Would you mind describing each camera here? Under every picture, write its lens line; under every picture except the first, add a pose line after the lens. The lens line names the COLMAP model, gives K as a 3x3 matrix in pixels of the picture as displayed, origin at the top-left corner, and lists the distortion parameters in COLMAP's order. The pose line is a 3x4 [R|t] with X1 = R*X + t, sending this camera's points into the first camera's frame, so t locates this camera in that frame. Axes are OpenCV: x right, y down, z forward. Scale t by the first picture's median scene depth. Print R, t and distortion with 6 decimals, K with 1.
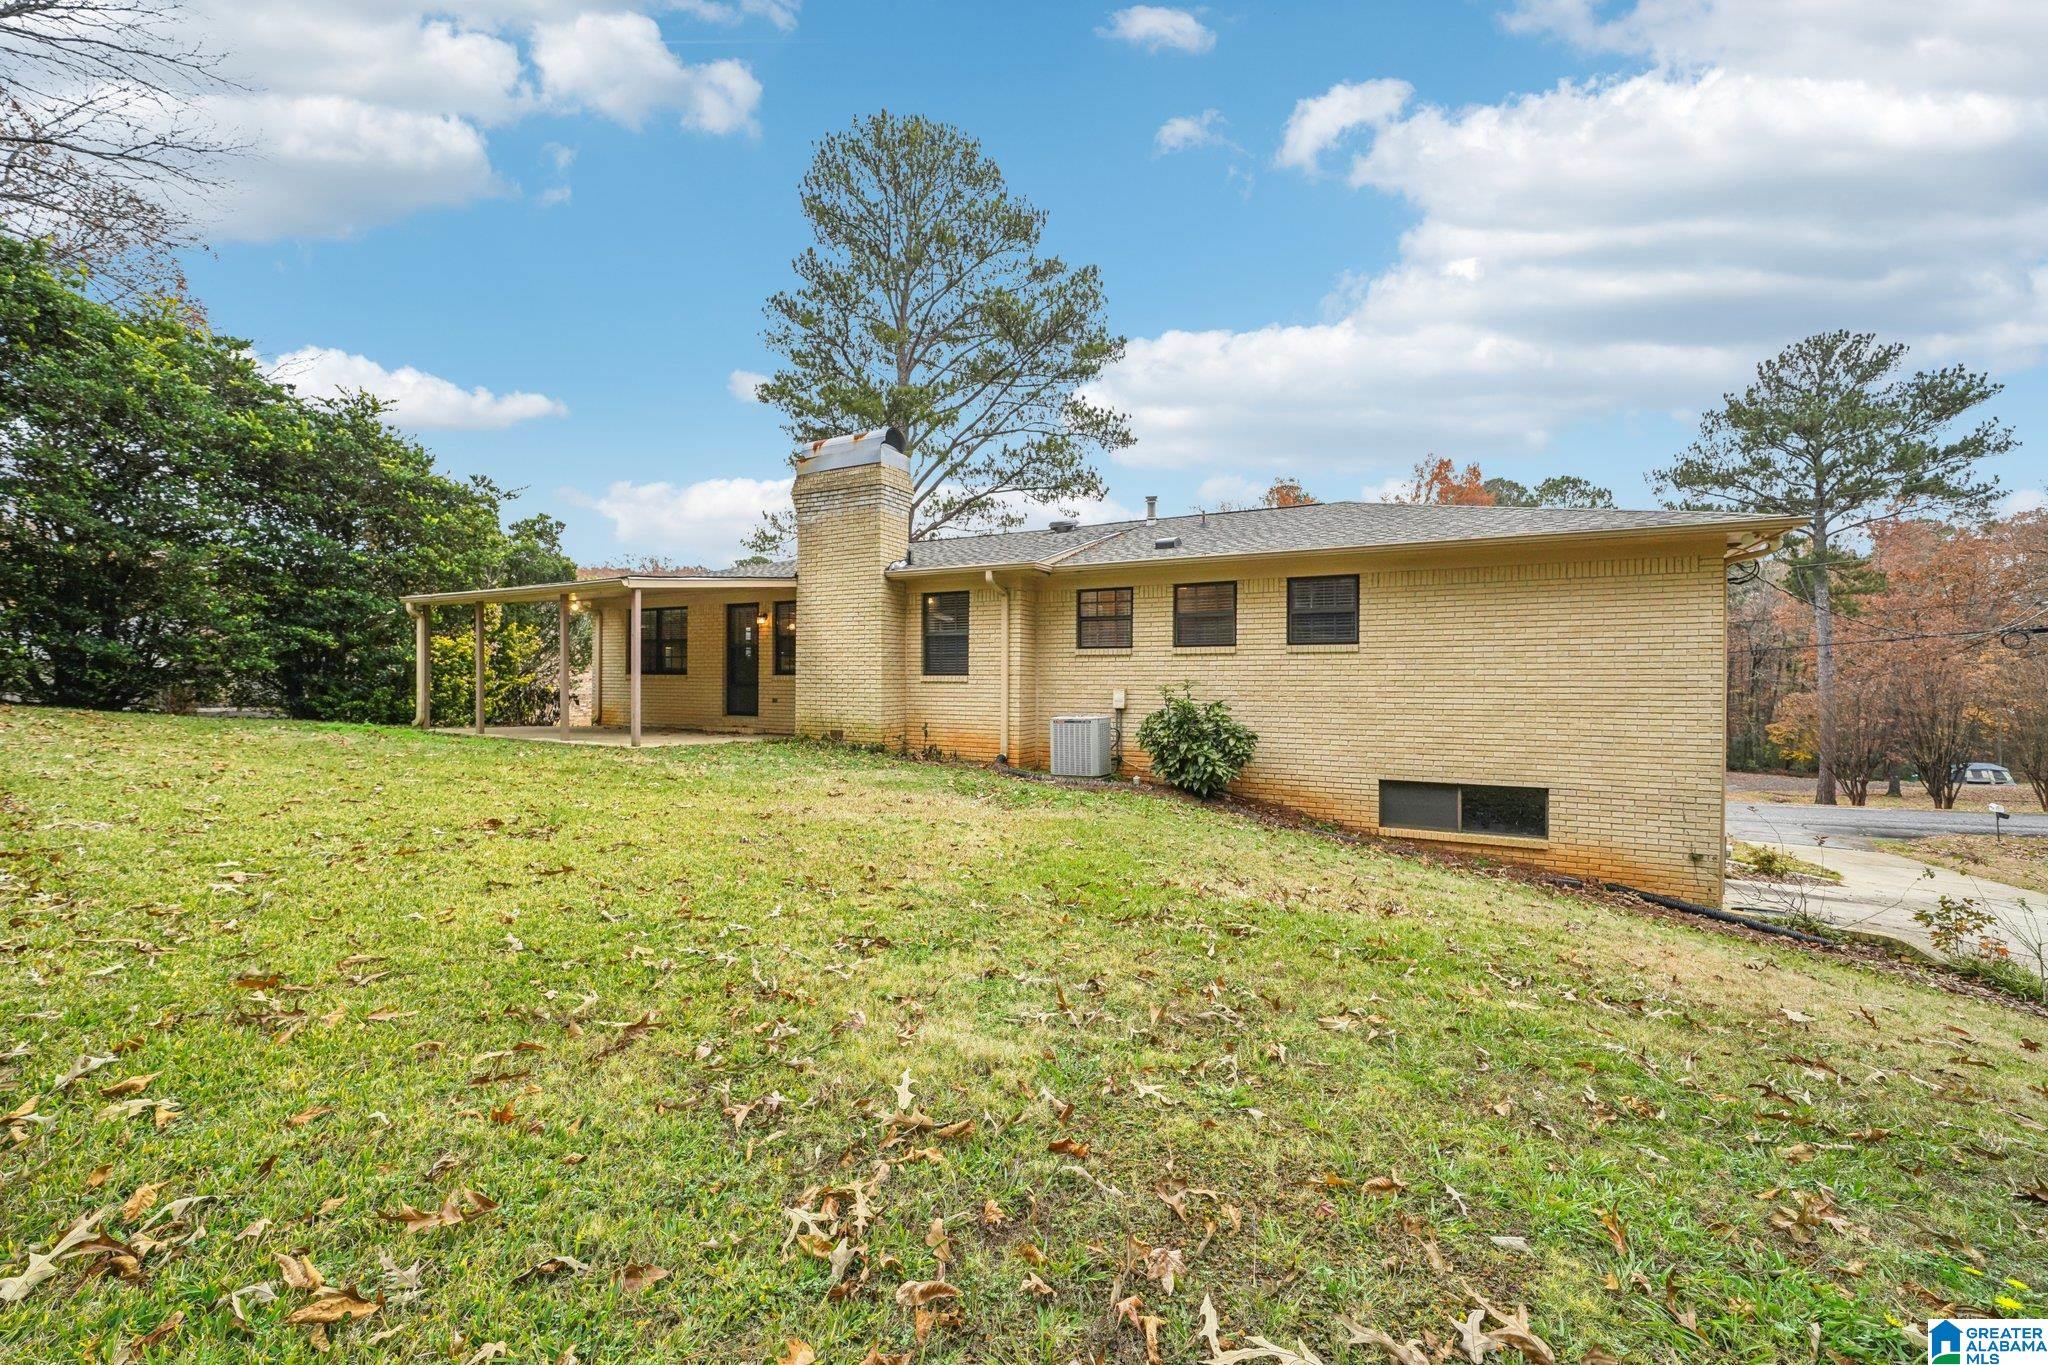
lens RADIAL K [[803.4, 0, 1028.7], [0, 803.4, 673.0], [0, 0, 1]] dist [0.000867, -0.000061]
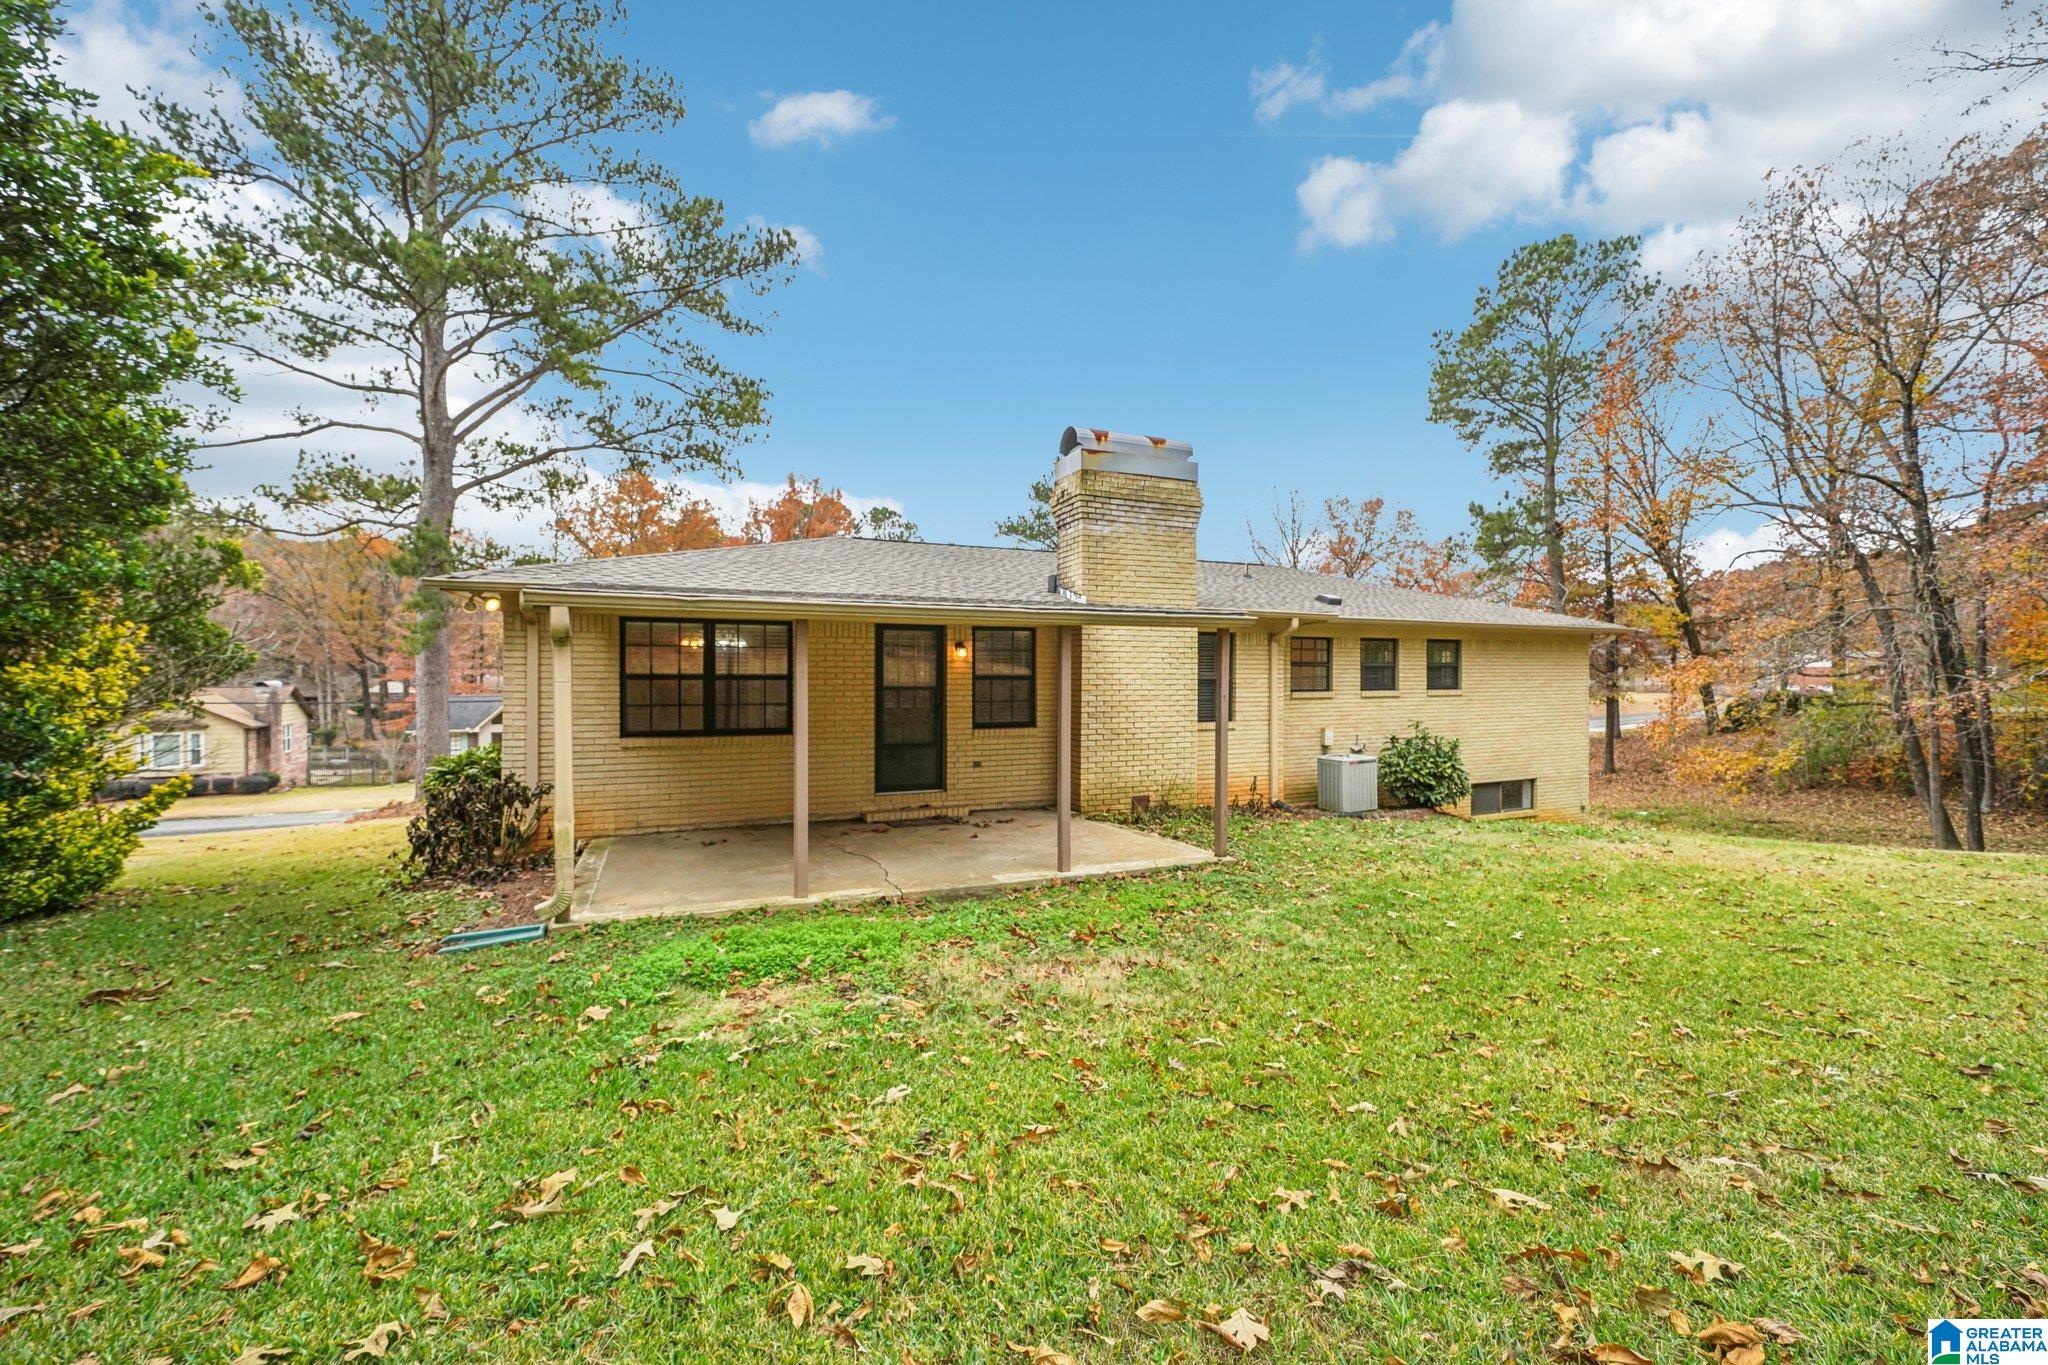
lens RADIAL K [[803.4, 0, 1022.7], [0, 803.4, 680.8], [0, 0, 1]] dist [0.000867, -0.000061]
pose [[0.620002, -0.008533, 0.784554, -1.006974], [-0.000628, 0.999935, 0.011373, -0.057750], [-0.784600, -0.007544, 0.619956, 0.617935]]
